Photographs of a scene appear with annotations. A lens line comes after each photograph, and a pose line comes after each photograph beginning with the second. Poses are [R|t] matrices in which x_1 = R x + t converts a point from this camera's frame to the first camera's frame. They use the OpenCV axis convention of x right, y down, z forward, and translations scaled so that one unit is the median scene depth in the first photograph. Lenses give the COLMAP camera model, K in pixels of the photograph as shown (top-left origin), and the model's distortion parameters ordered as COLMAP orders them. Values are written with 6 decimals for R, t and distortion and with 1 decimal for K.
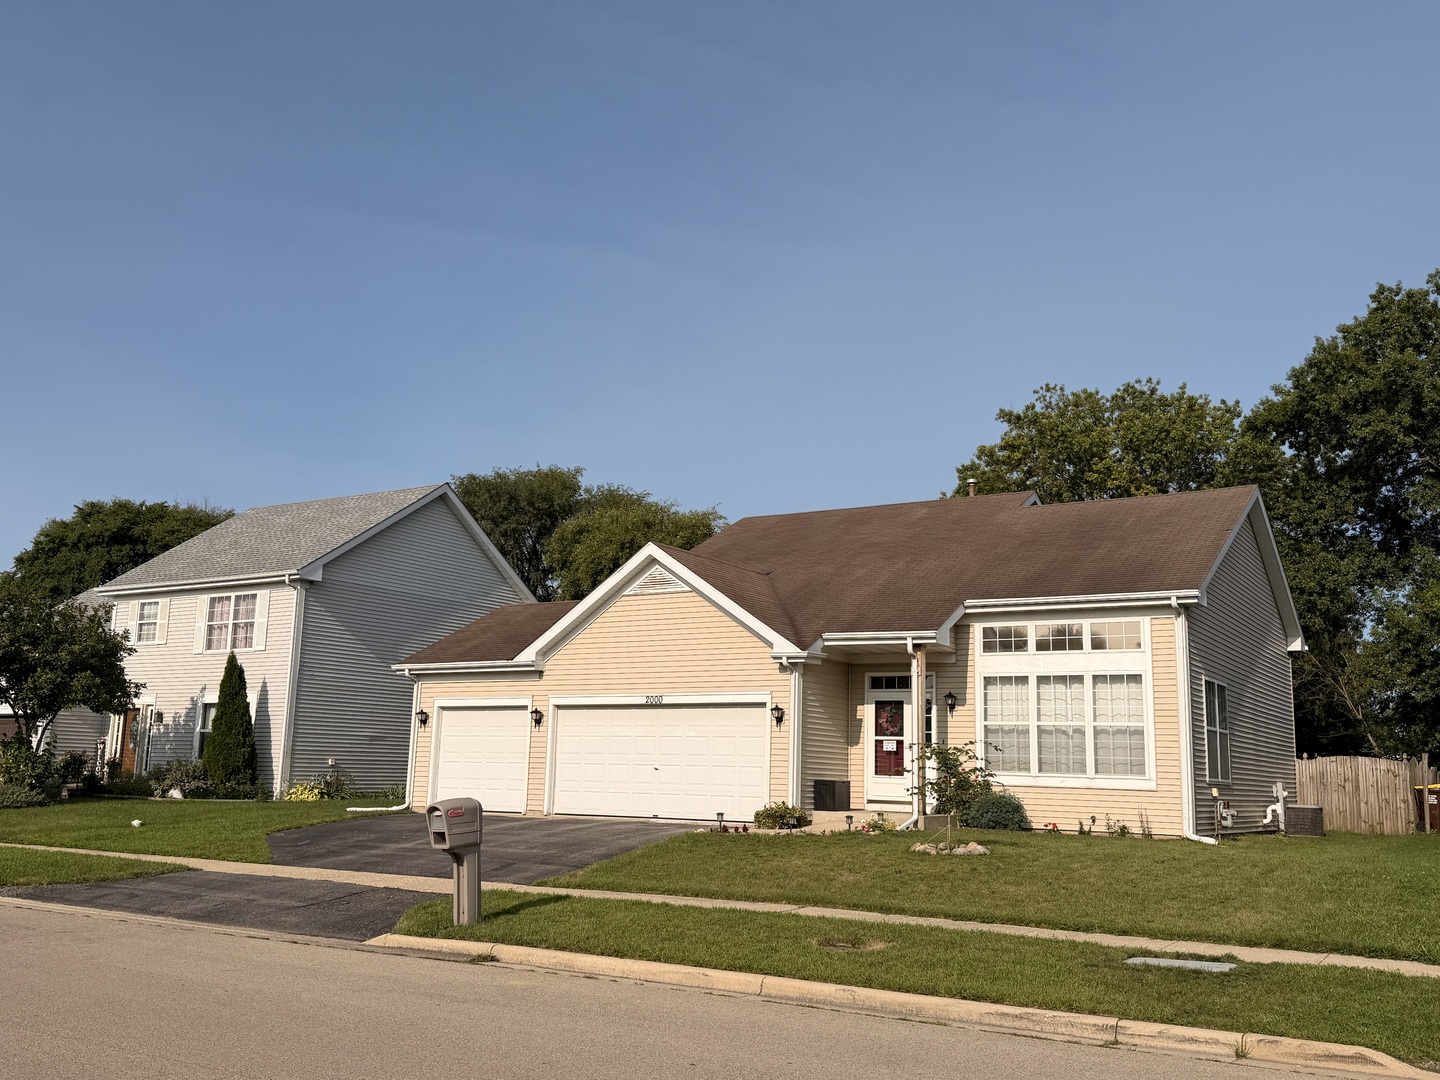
lens RADIAL K [[1315.0, 0, 720.0], [0, 1315.0, 540.0], [0, 0, 1]] dist [0.190351, -0.369248]
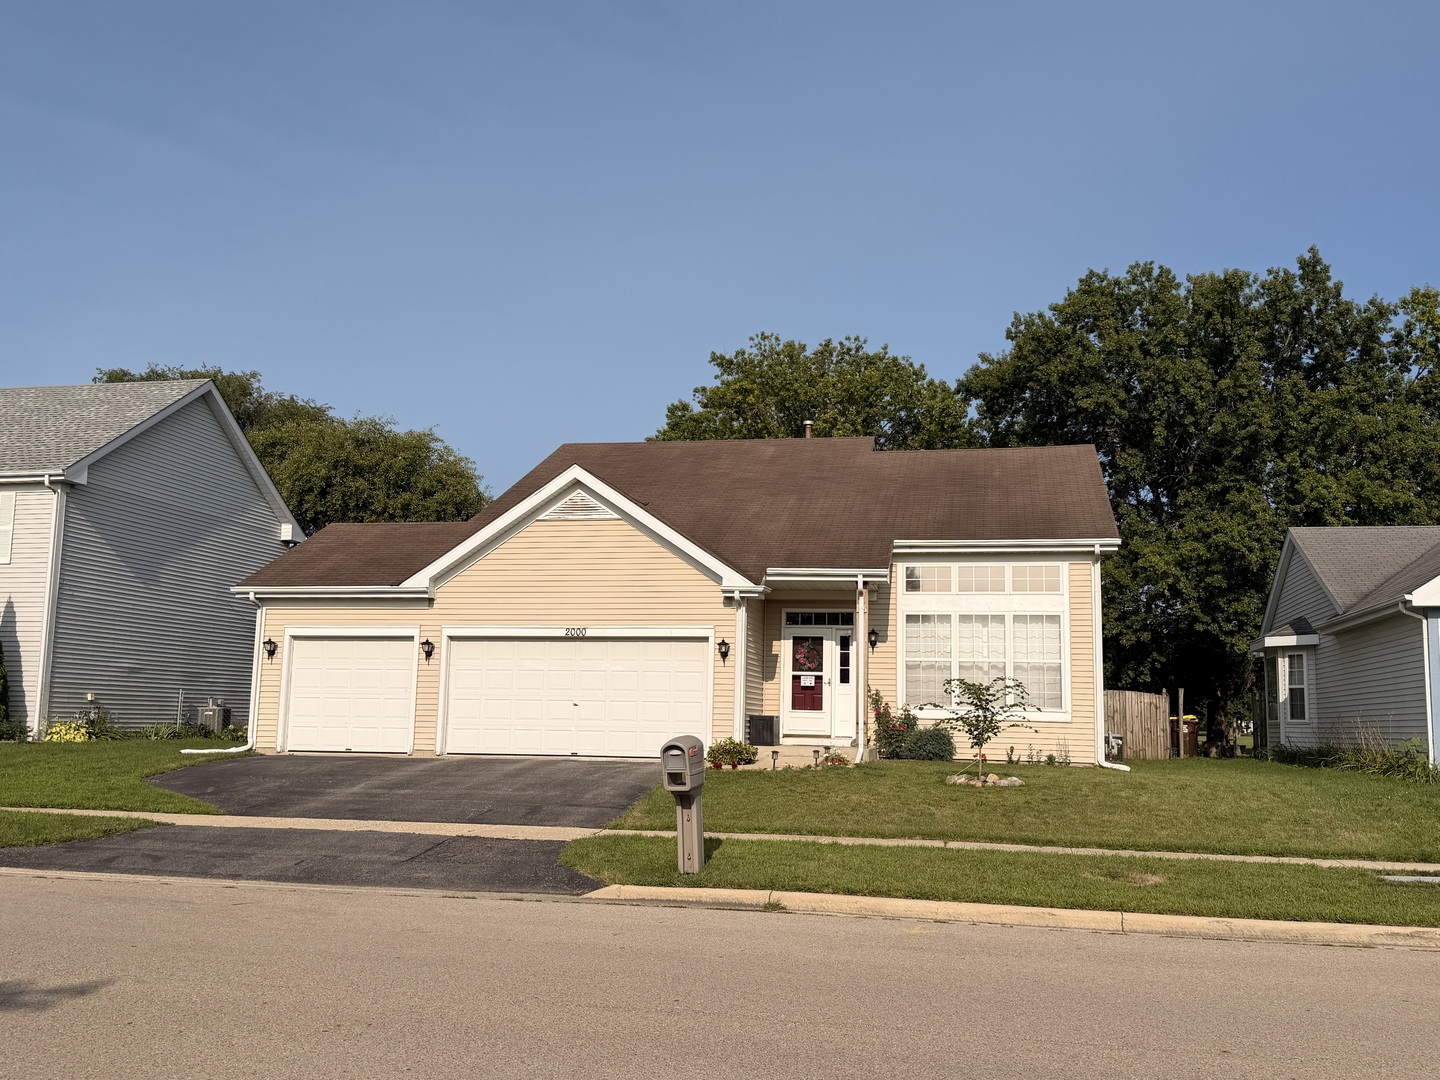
lens RADIAL K [[1315.0, 0, 720.0], [0, 1315.0, 540.0], [0, 0, 1]] dist [0.190351, -0.369248]
pose [[0.940105, 0.040522, 0.338468, -0.265062], [-0.056926, 0.997629, 0.038676, 0.012548], [-0.336098, -0.055627, 0.940183, 0.079363]]
